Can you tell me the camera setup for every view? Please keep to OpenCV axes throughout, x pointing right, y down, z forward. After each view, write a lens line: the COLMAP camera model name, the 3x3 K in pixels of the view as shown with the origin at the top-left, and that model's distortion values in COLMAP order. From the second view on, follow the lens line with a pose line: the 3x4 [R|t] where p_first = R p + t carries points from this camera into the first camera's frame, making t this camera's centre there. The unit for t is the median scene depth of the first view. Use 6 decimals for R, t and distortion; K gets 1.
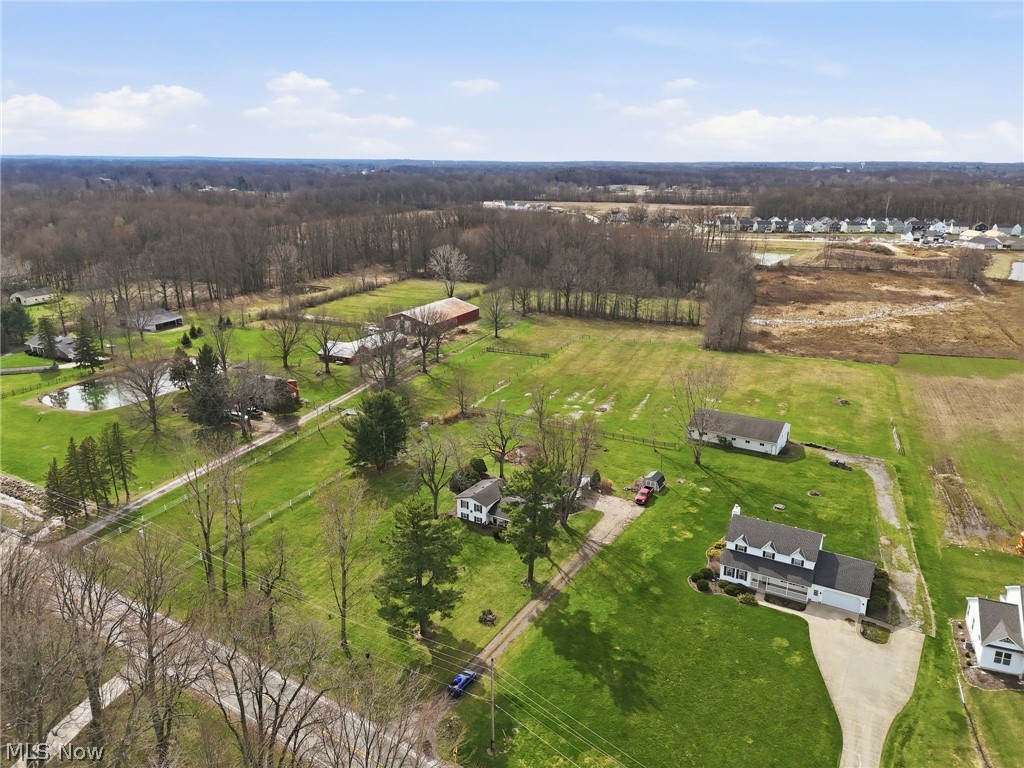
lens RADIAL K [[748.6, 0, 512.0], [0, 748.6, 384.0], [0, 0, 1]] dist [0.078462, -0.059527]
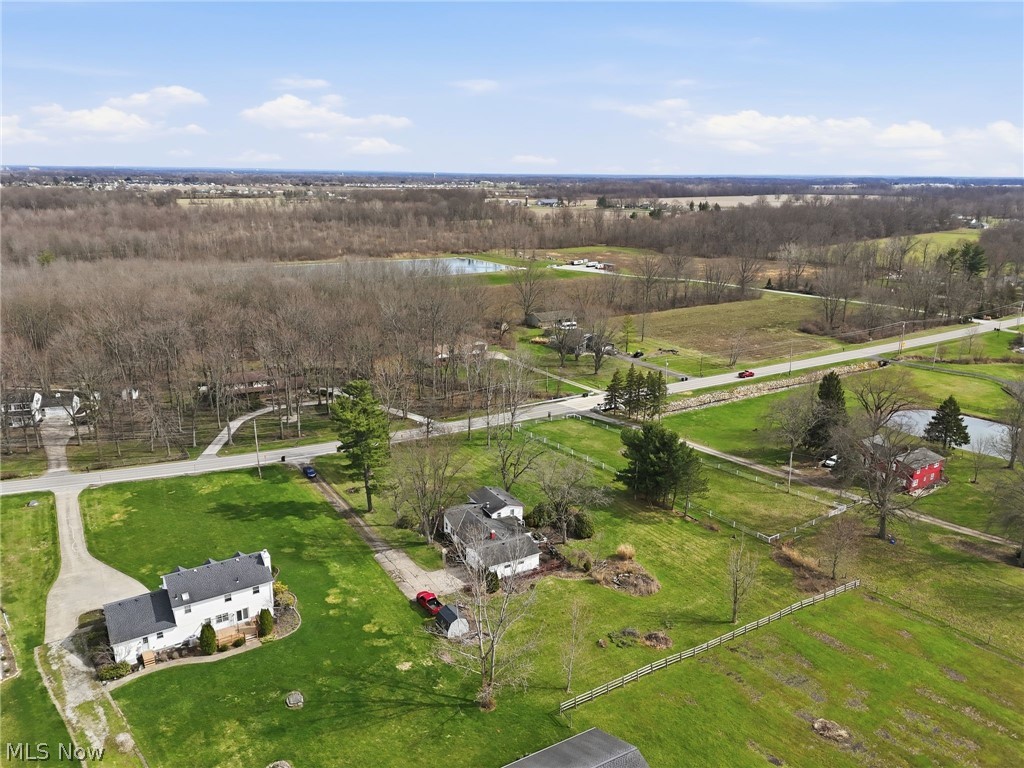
lens RADIAL K [[748.6, 0, 512.0], [0, 748.6, 384.0], [0, 0, 1]] dist [0.078462, -0.059527]
pose [[-0.466028, 0.229897, -0.854380, 0.723687], [-0.265670, 0.884731, 0.382976, -0.358442], [0.843941, 0.405461, -0.351233, 1.212610]]
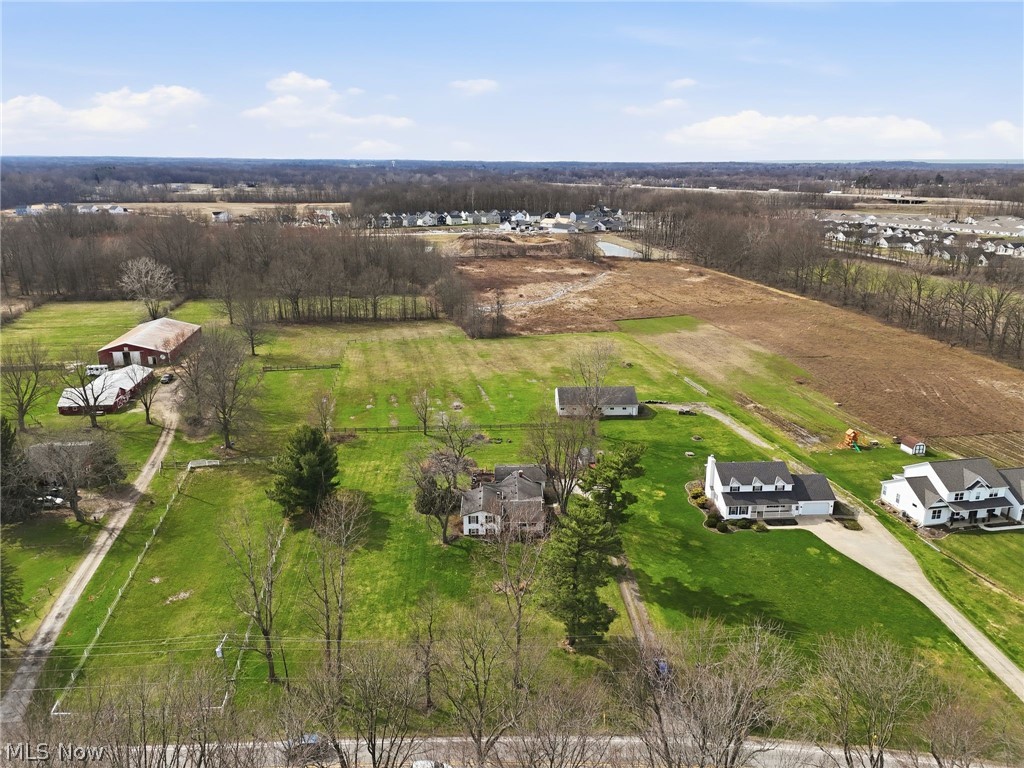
lens RADIAL K [[748.6, 0, 512.0], [0, 748.6, 384.0], [0, 0, 1]] dist [0.078462, -0.059527]
pose [[0.835417, -0.161959, 0.525213, -0.450322], [0.160471, 0.985836, 0.048751, -0.043982], [-0.525669, 0.043554, 0.849573, 0.140177]]
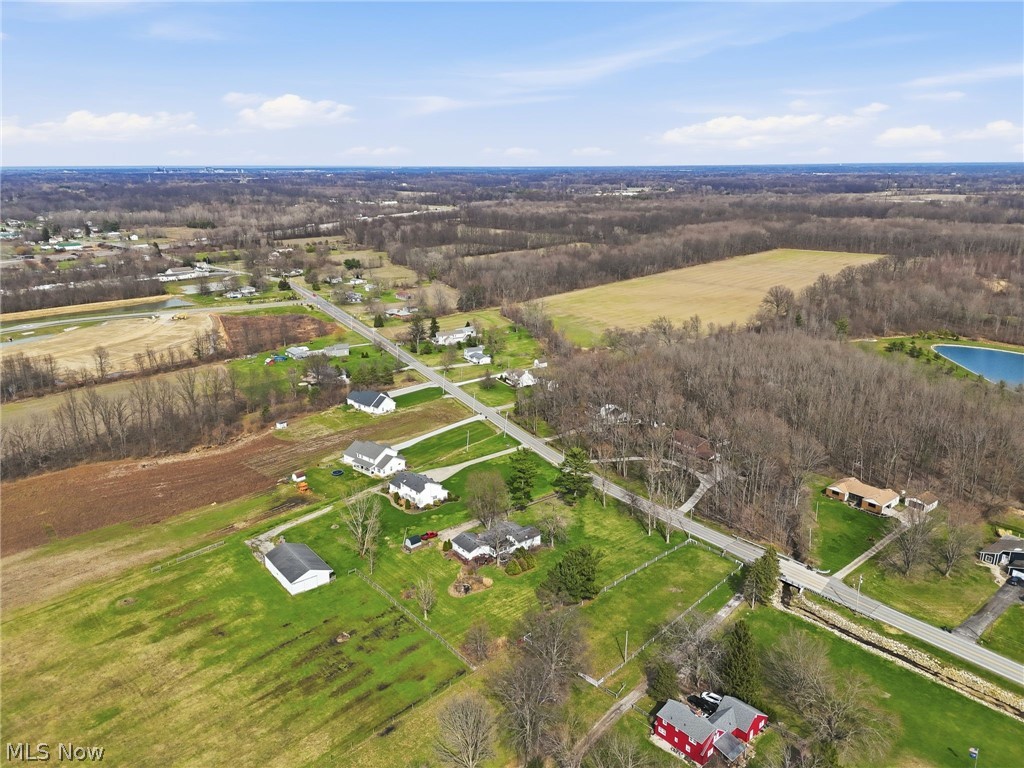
lens RADIAL K [[748.6, 0, 512.0], [0, 748.6, 384.0], [0, 0, 1]] dist [0.078462, -0.059527]
pose [[-0.942489, -0.099489, 0.319087, -0.490196], [0.091602, 0.841234, 0.532855, -0.993151], [-0.321440, 0.531439, -0.783740, 2.020303]]
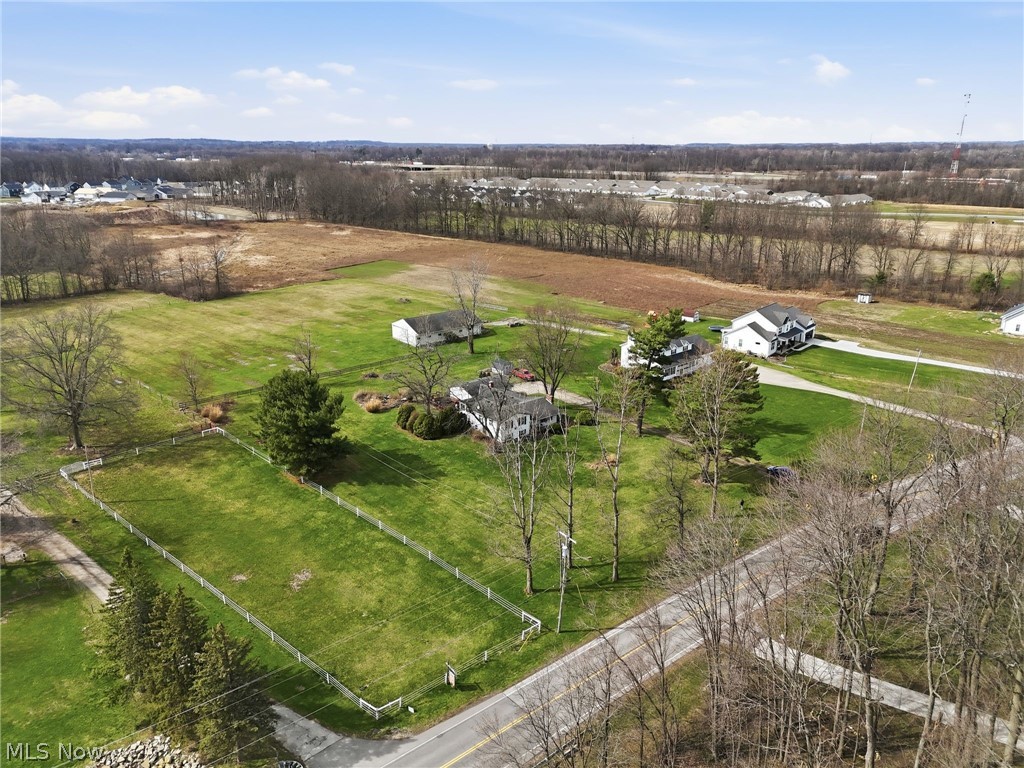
lens RADIAL K [[748.6, 0, 512.0], [0, 748.6, 384.0], [0, 0, 1]] dist [0.078462, -0.059527]
pose [[0.326291, -0.297870, 0.897111, -0.802018], [0.272015, 0.938497, 0.212676, -0.076570], [-0.905286, 0.174634, 0.387248, 0.568890]]
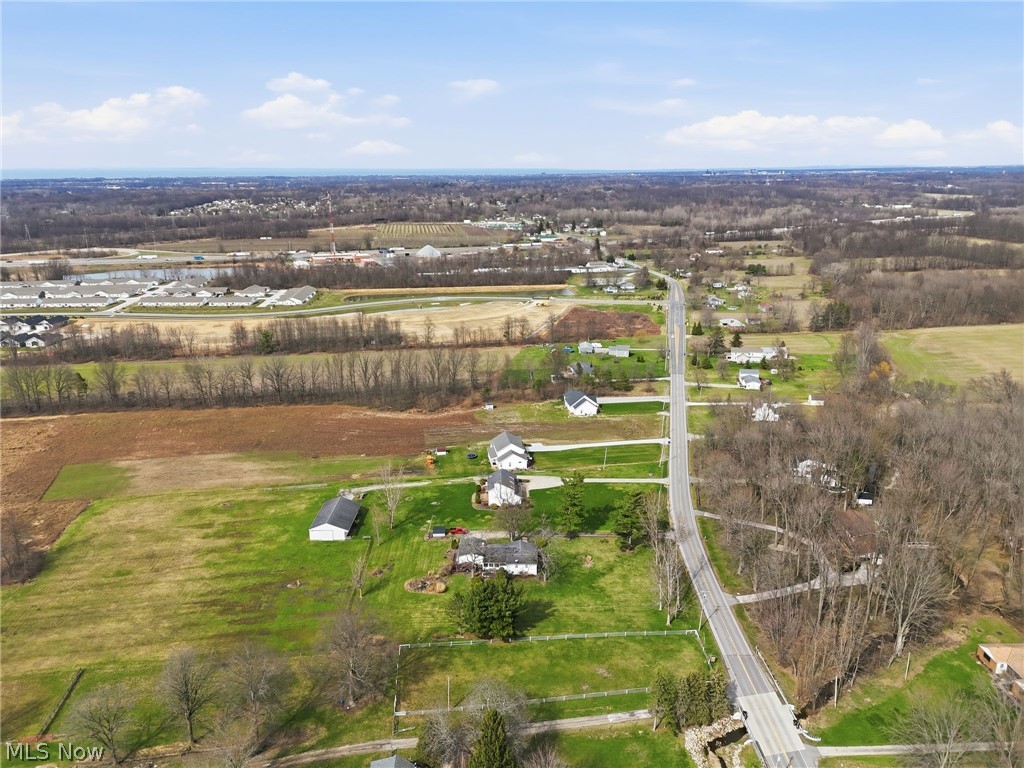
lens RADIAL K [[748.6, 0, 512.0], [0, 748.6, 384.0], [0, 0, 1]] dist [0.078462, -0.059527]
pose [[-0.521614, -0.241667, 0.818239, -1.178184], [0.247012, 0.875195, 0.415955, -0.807602], [-0.816642, 0.419083, -0.396820, 1.396281]]
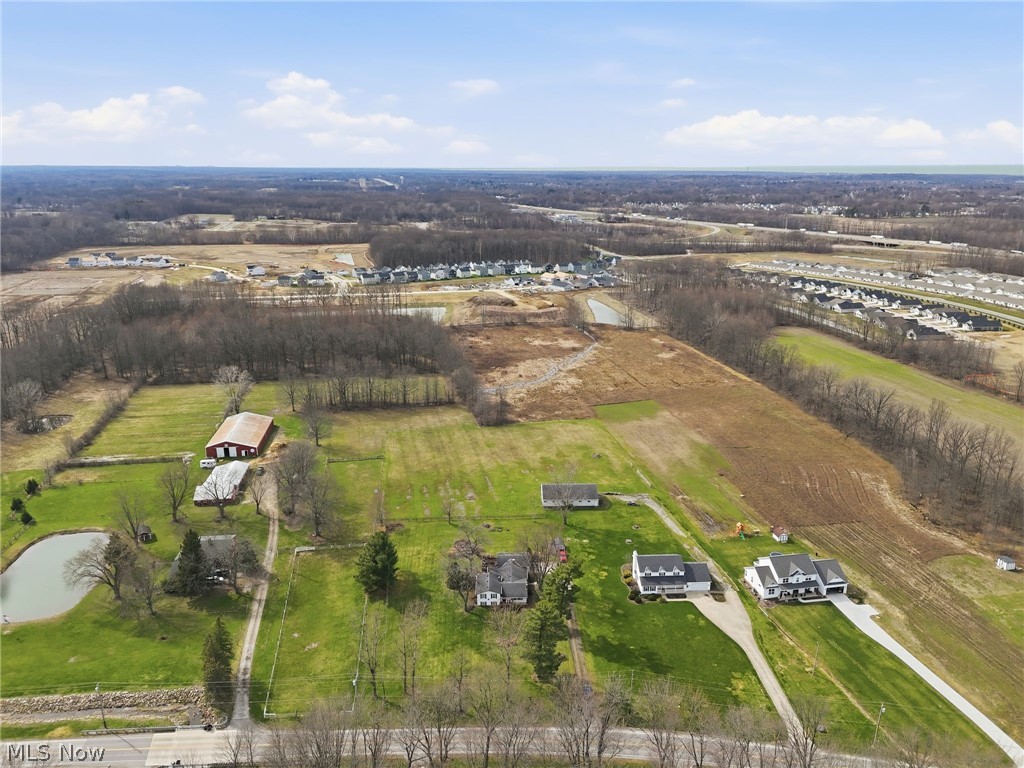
lens RADIAL K [[748.6, 0, 512.0], [0, 748.6, 384.0], [0, 0, 1]] dist [0.078462, -0.059527]
pose [[0.839877, -0.159084, 0.518940, -0.680238], [0.161636, 0.986012, 0.040667, -0.293938], [-0.518151, 0.049724, 0.853842, -0.342348]]
